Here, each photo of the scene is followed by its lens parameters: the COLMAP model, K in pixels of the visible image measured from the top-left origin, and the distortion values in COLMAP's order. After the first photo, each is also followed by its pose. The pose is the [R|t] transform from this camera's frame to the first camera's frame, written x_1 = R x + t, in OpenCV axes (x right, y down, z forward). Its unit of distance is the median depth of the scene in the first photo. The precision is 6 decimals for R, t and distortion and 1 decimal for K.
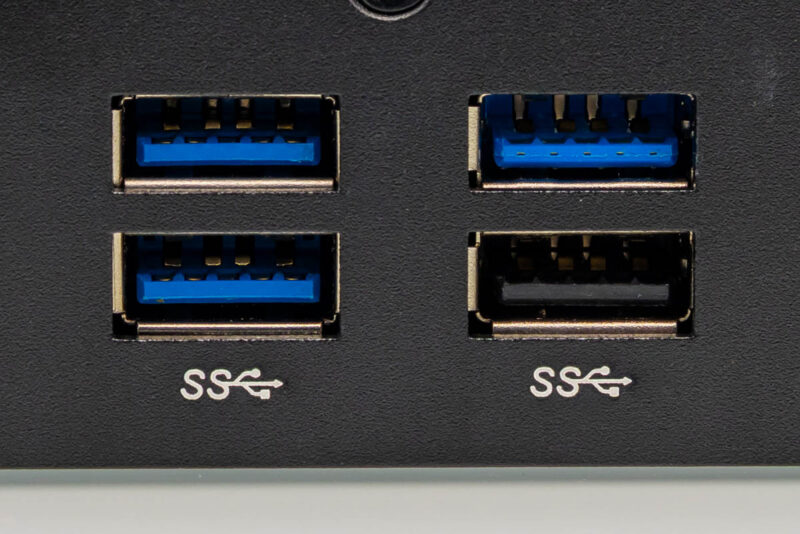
lens RADIAL K [[1853.3, 0, 404.8], [0, 1853.3, 251.2], [0, 0, 1]] dist [0.036575, 0.000000]
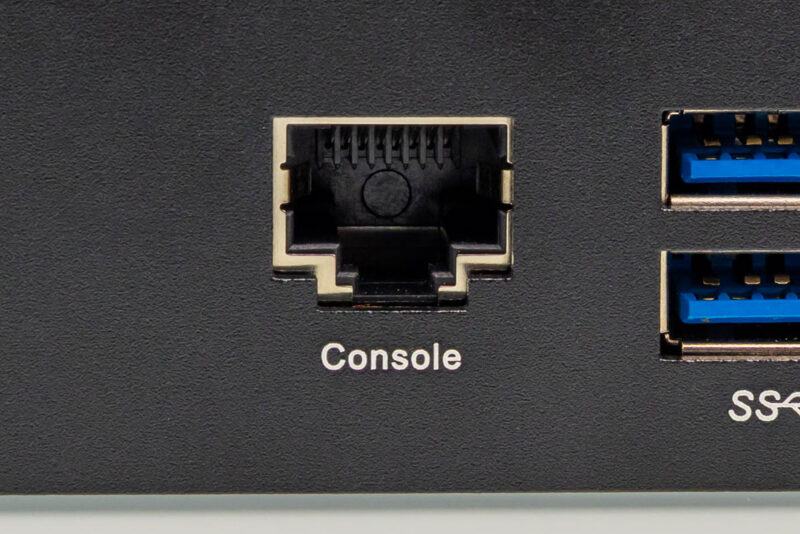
lens RADIAL K [[1853.3, 0, 400.4], [0, 1853.3, 267.9], [0, 0, 1]] dist [0.036575, 0.000000]
pose [[0.999716, 0.000651, 0.023825, -0.319611], [-0.000598, 0.999997, -0.002208, 0.001392], [-0.023826, 0.002193, 0.999714, 0.025237]]
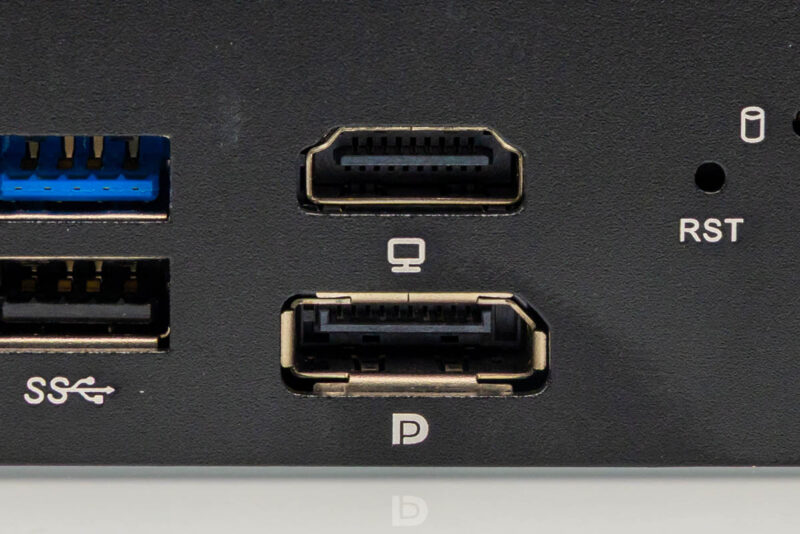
lens RADIAL K [[1623.5, 0, 399.9], [0, 1623.5, 268.5], [0, 0, 1]] dist [0.026005, 0.000000]
pose [[0.999621, 0.005211, -0.027037, 0.137393], [-0.005314, 0.999979, -0.003745, -0.000517], [0.027017, 0.003887, 0.999627, 0.006596]]
